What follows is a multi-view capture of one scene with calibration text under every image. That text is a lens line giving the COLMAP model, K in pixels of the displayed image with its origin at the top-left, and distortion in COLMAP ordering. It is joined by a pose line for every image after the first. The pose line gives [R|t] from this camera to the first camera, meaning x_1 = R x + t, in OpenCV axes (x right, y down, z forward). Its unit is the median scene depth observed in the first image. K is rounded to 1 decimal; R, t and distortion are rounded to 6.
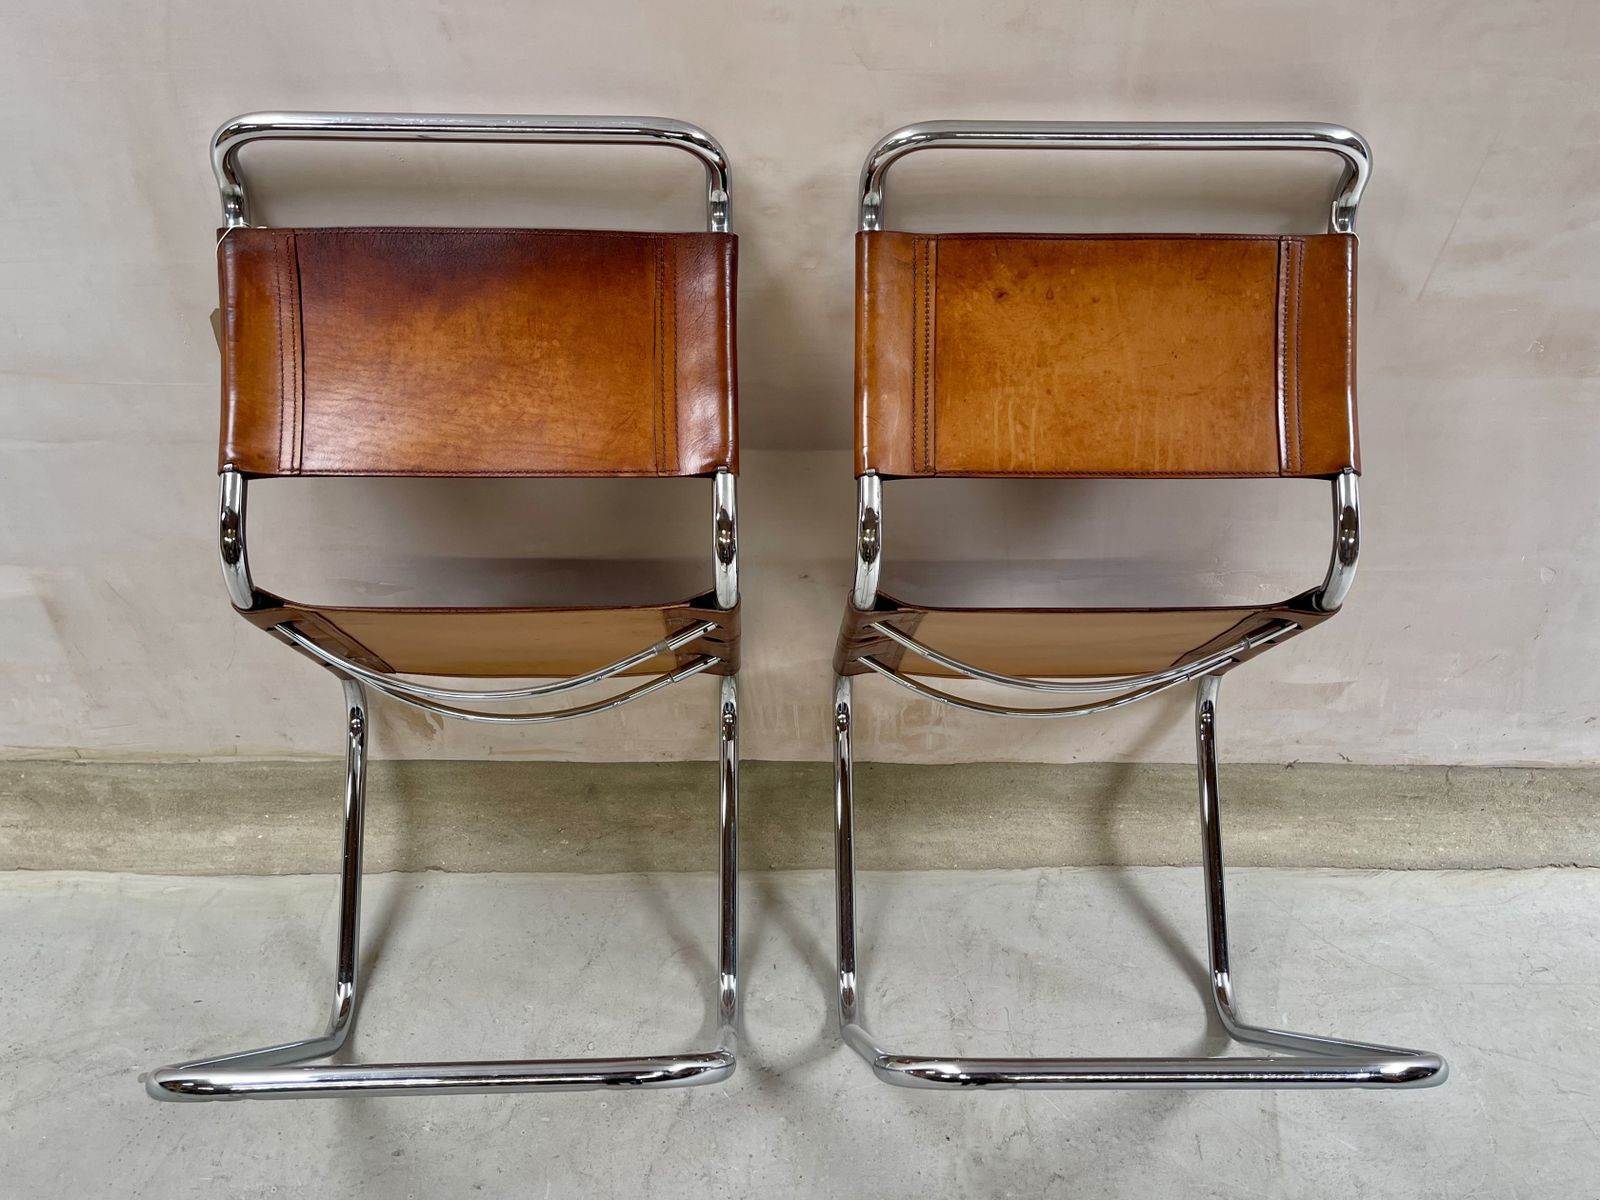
lens RADIAL K [[1443.4, 0, 799.3], [0, 1443.4, 644.5], [0, 0, 1]] dist [0.042833, -0.032870]
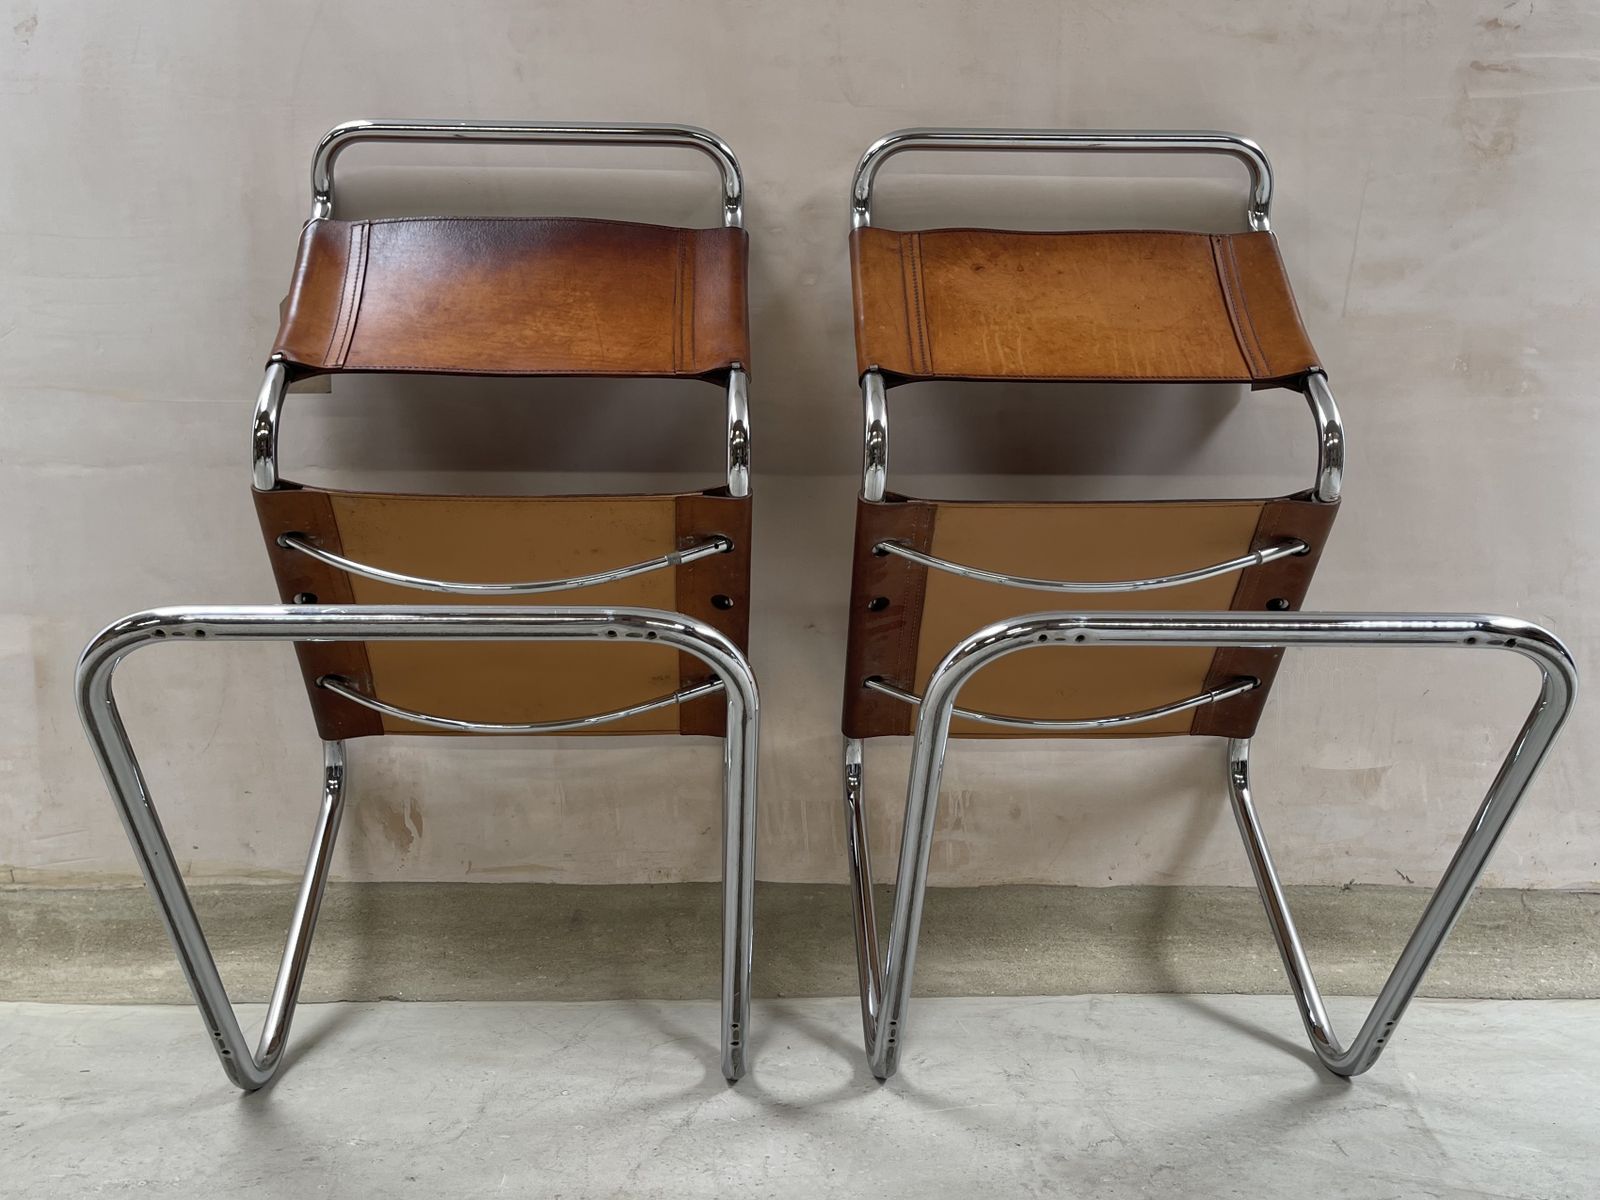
lens RADIAL K [[1443.4, 0, 787.7], [0, 1443.4, 664.6], [0, 0, 1]] dist [0.042833, -0.032870]
pose [[0.999717, -0.015758, 0.017801, -0.027423], [0.023154, 0.815255, -0.578639, 0.501625], [-0.005395, 0.578887, 0.815390, 0.182008]]
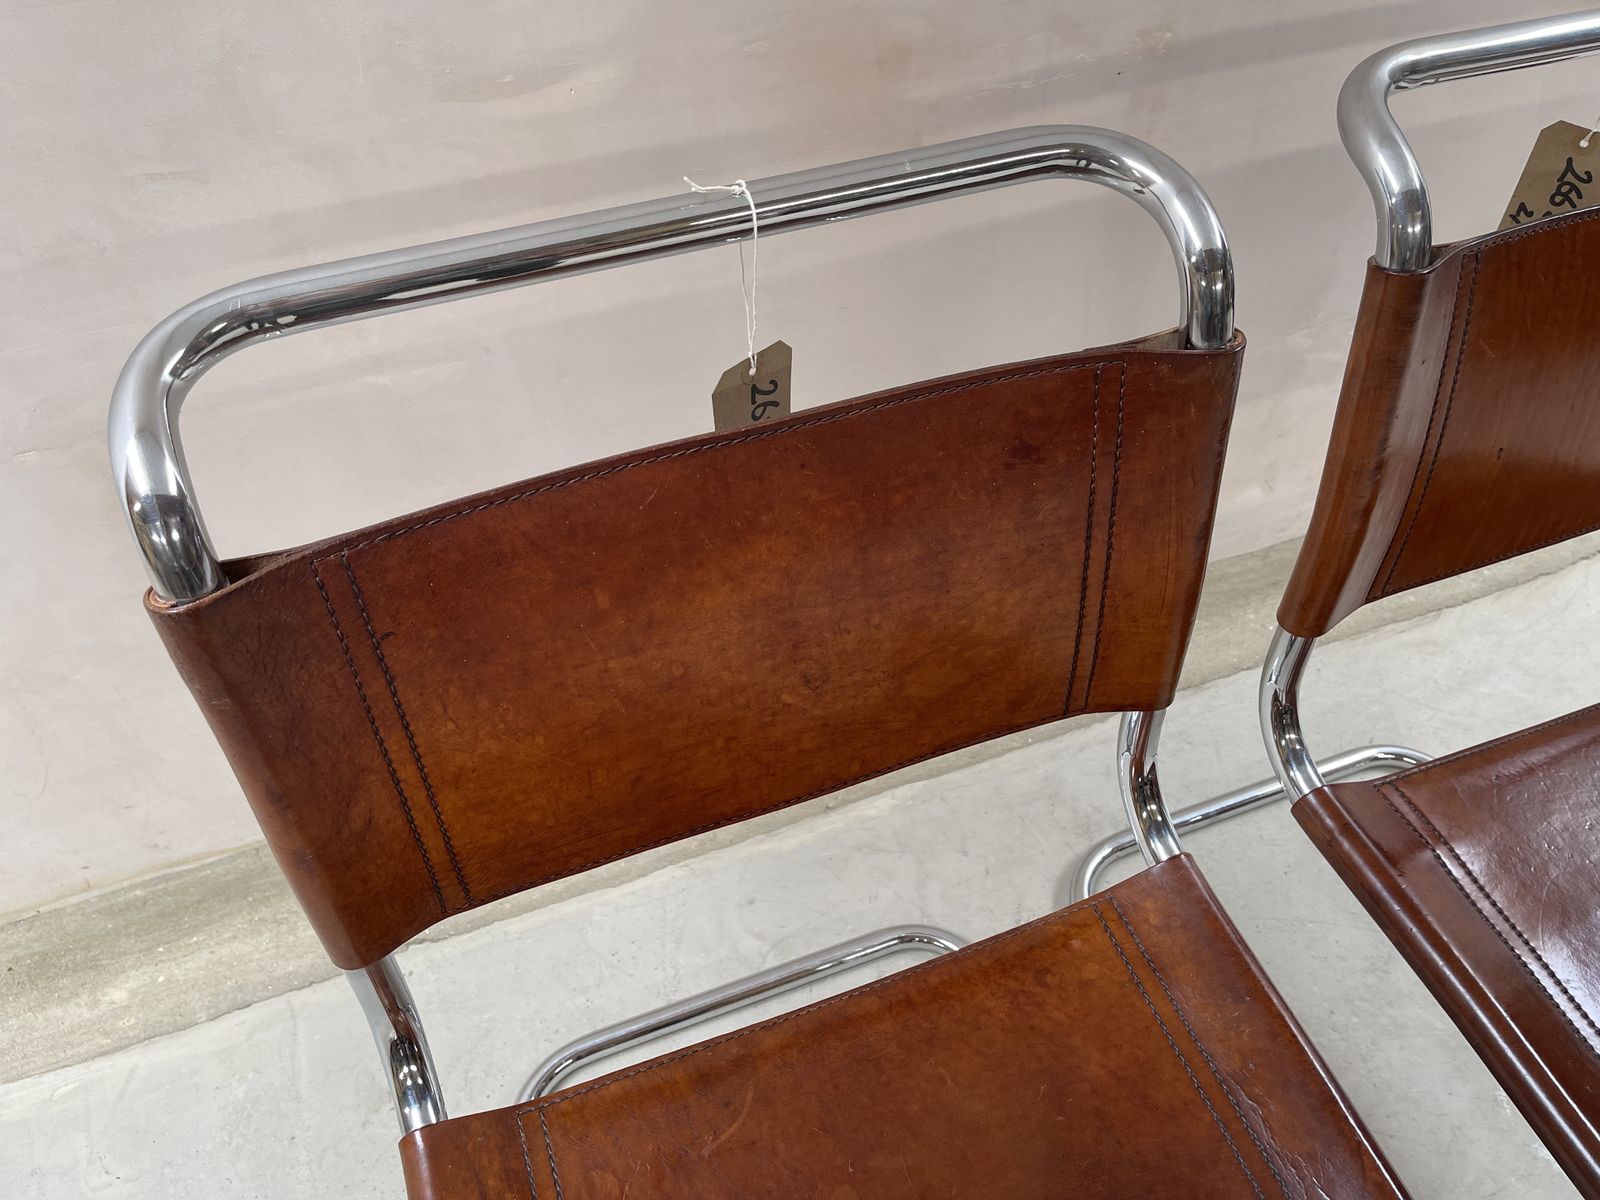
lens RADIAL K [[1211.6, 0, 799.6], [0, 1211.6, 622.6], [0, 0, 1]] dist [0.073178, -0.103351]
pose [[0.941471, -0.267014, 0.205758, -0.151362], [0.232958, 0.956541, 0.175384, -0.072158], [-0.243646, -0.117186, 0.962759, 0.356728]]
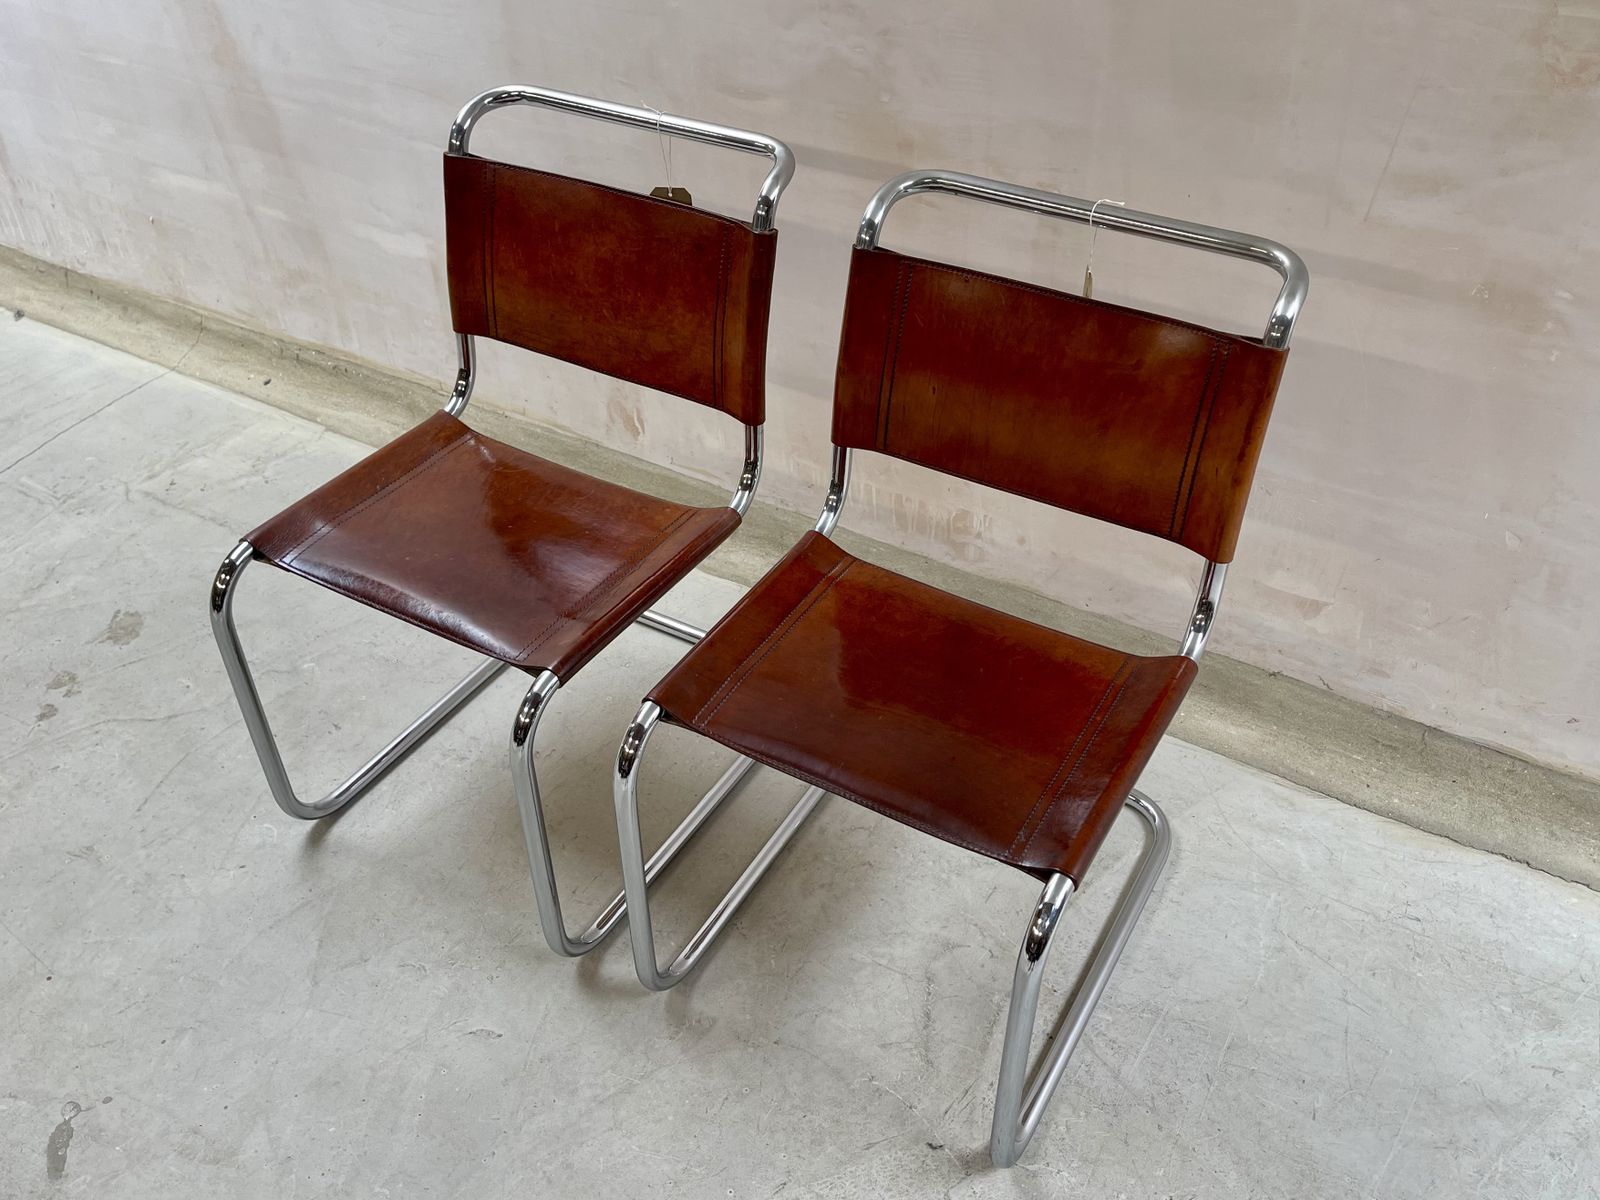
lens RADIAL K [[1379.2, 0, 833.4], [0, 1379.2, 612.6], [0, 0, 1]] dist [0.054498, -0.056376]
pose [[0.858246, 0.309005, -0.409792, 0.479080], [-0.323740, 0.945501, 0.034933, 0.112953], [0.398253, 0.102685, 0.911510, -0.085851]]
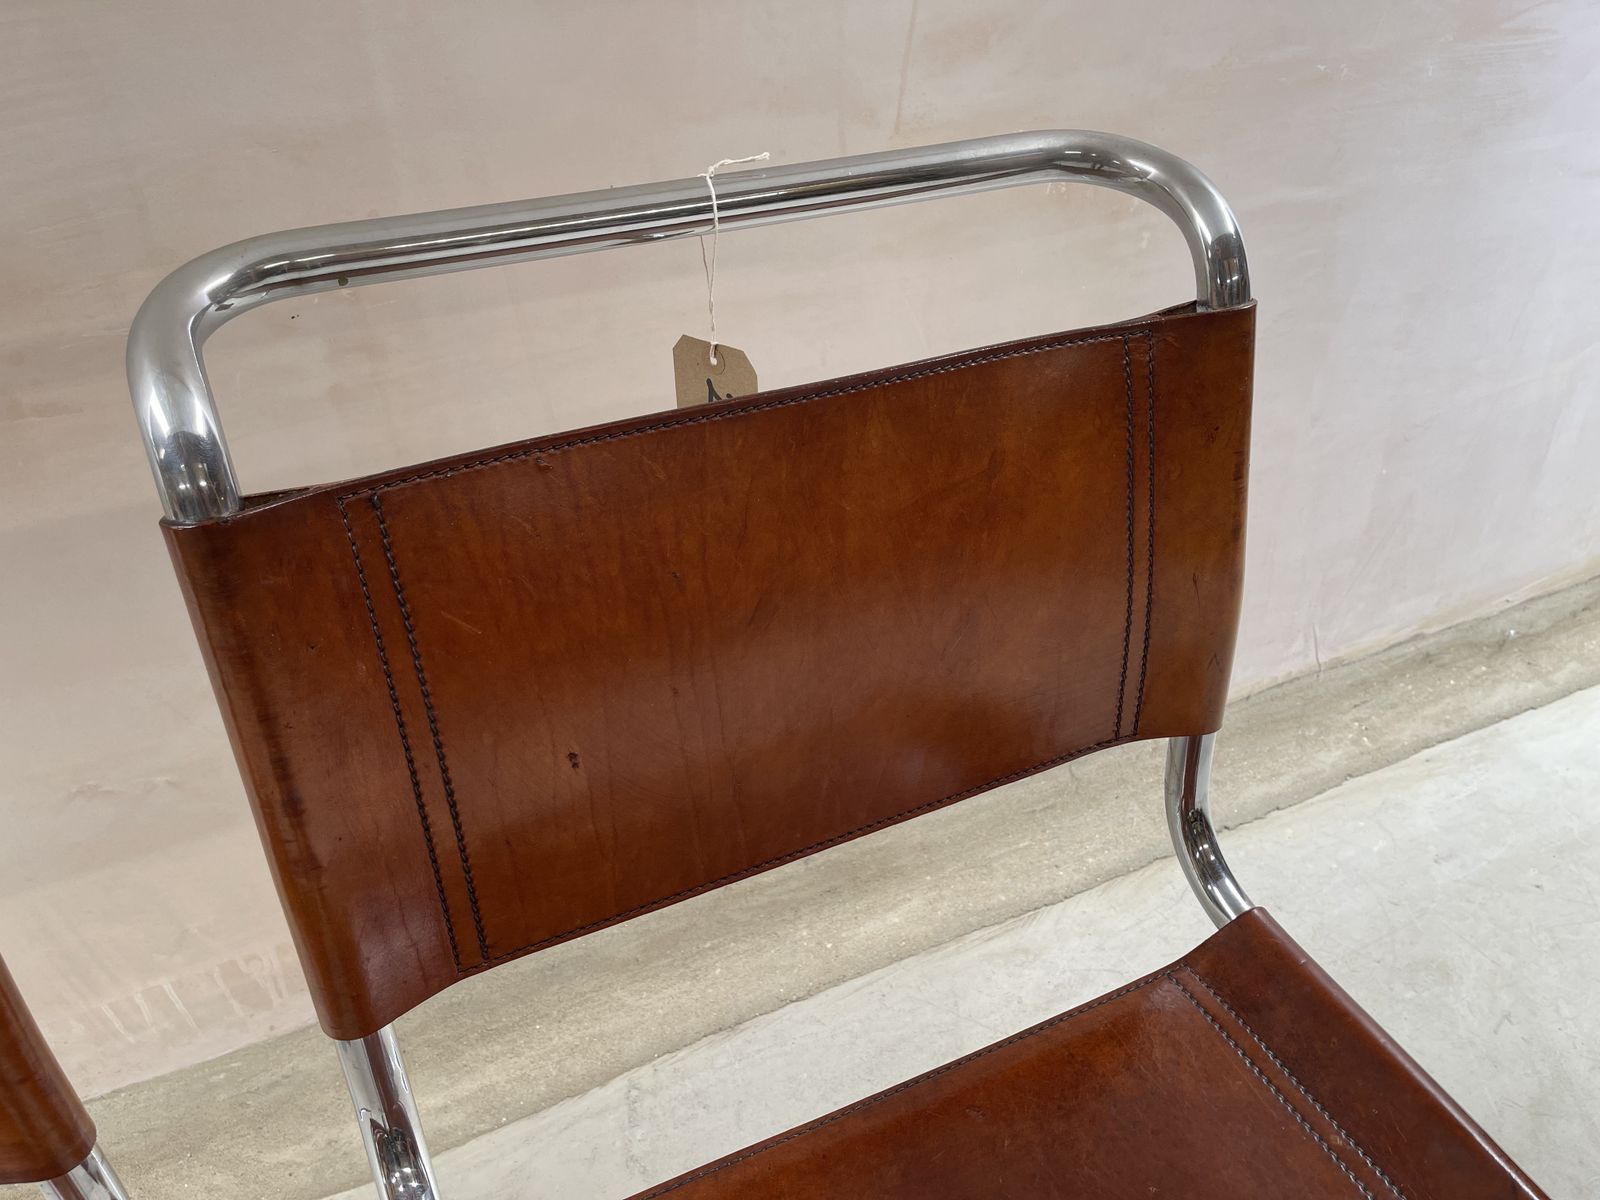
lens RADIAL K [[1211.6, 0, 804.2], [0, 1211.6, 623.4], [0, 0, 1]] dist [0.073178, -0.103351]
pose [[0.912665, -0.259495, 0.315762, 0.117899], [0.283729, 0.958354, -0.032497, -0.010069], [-0.294179, 0.119250, 0.948282, 0.397823]]
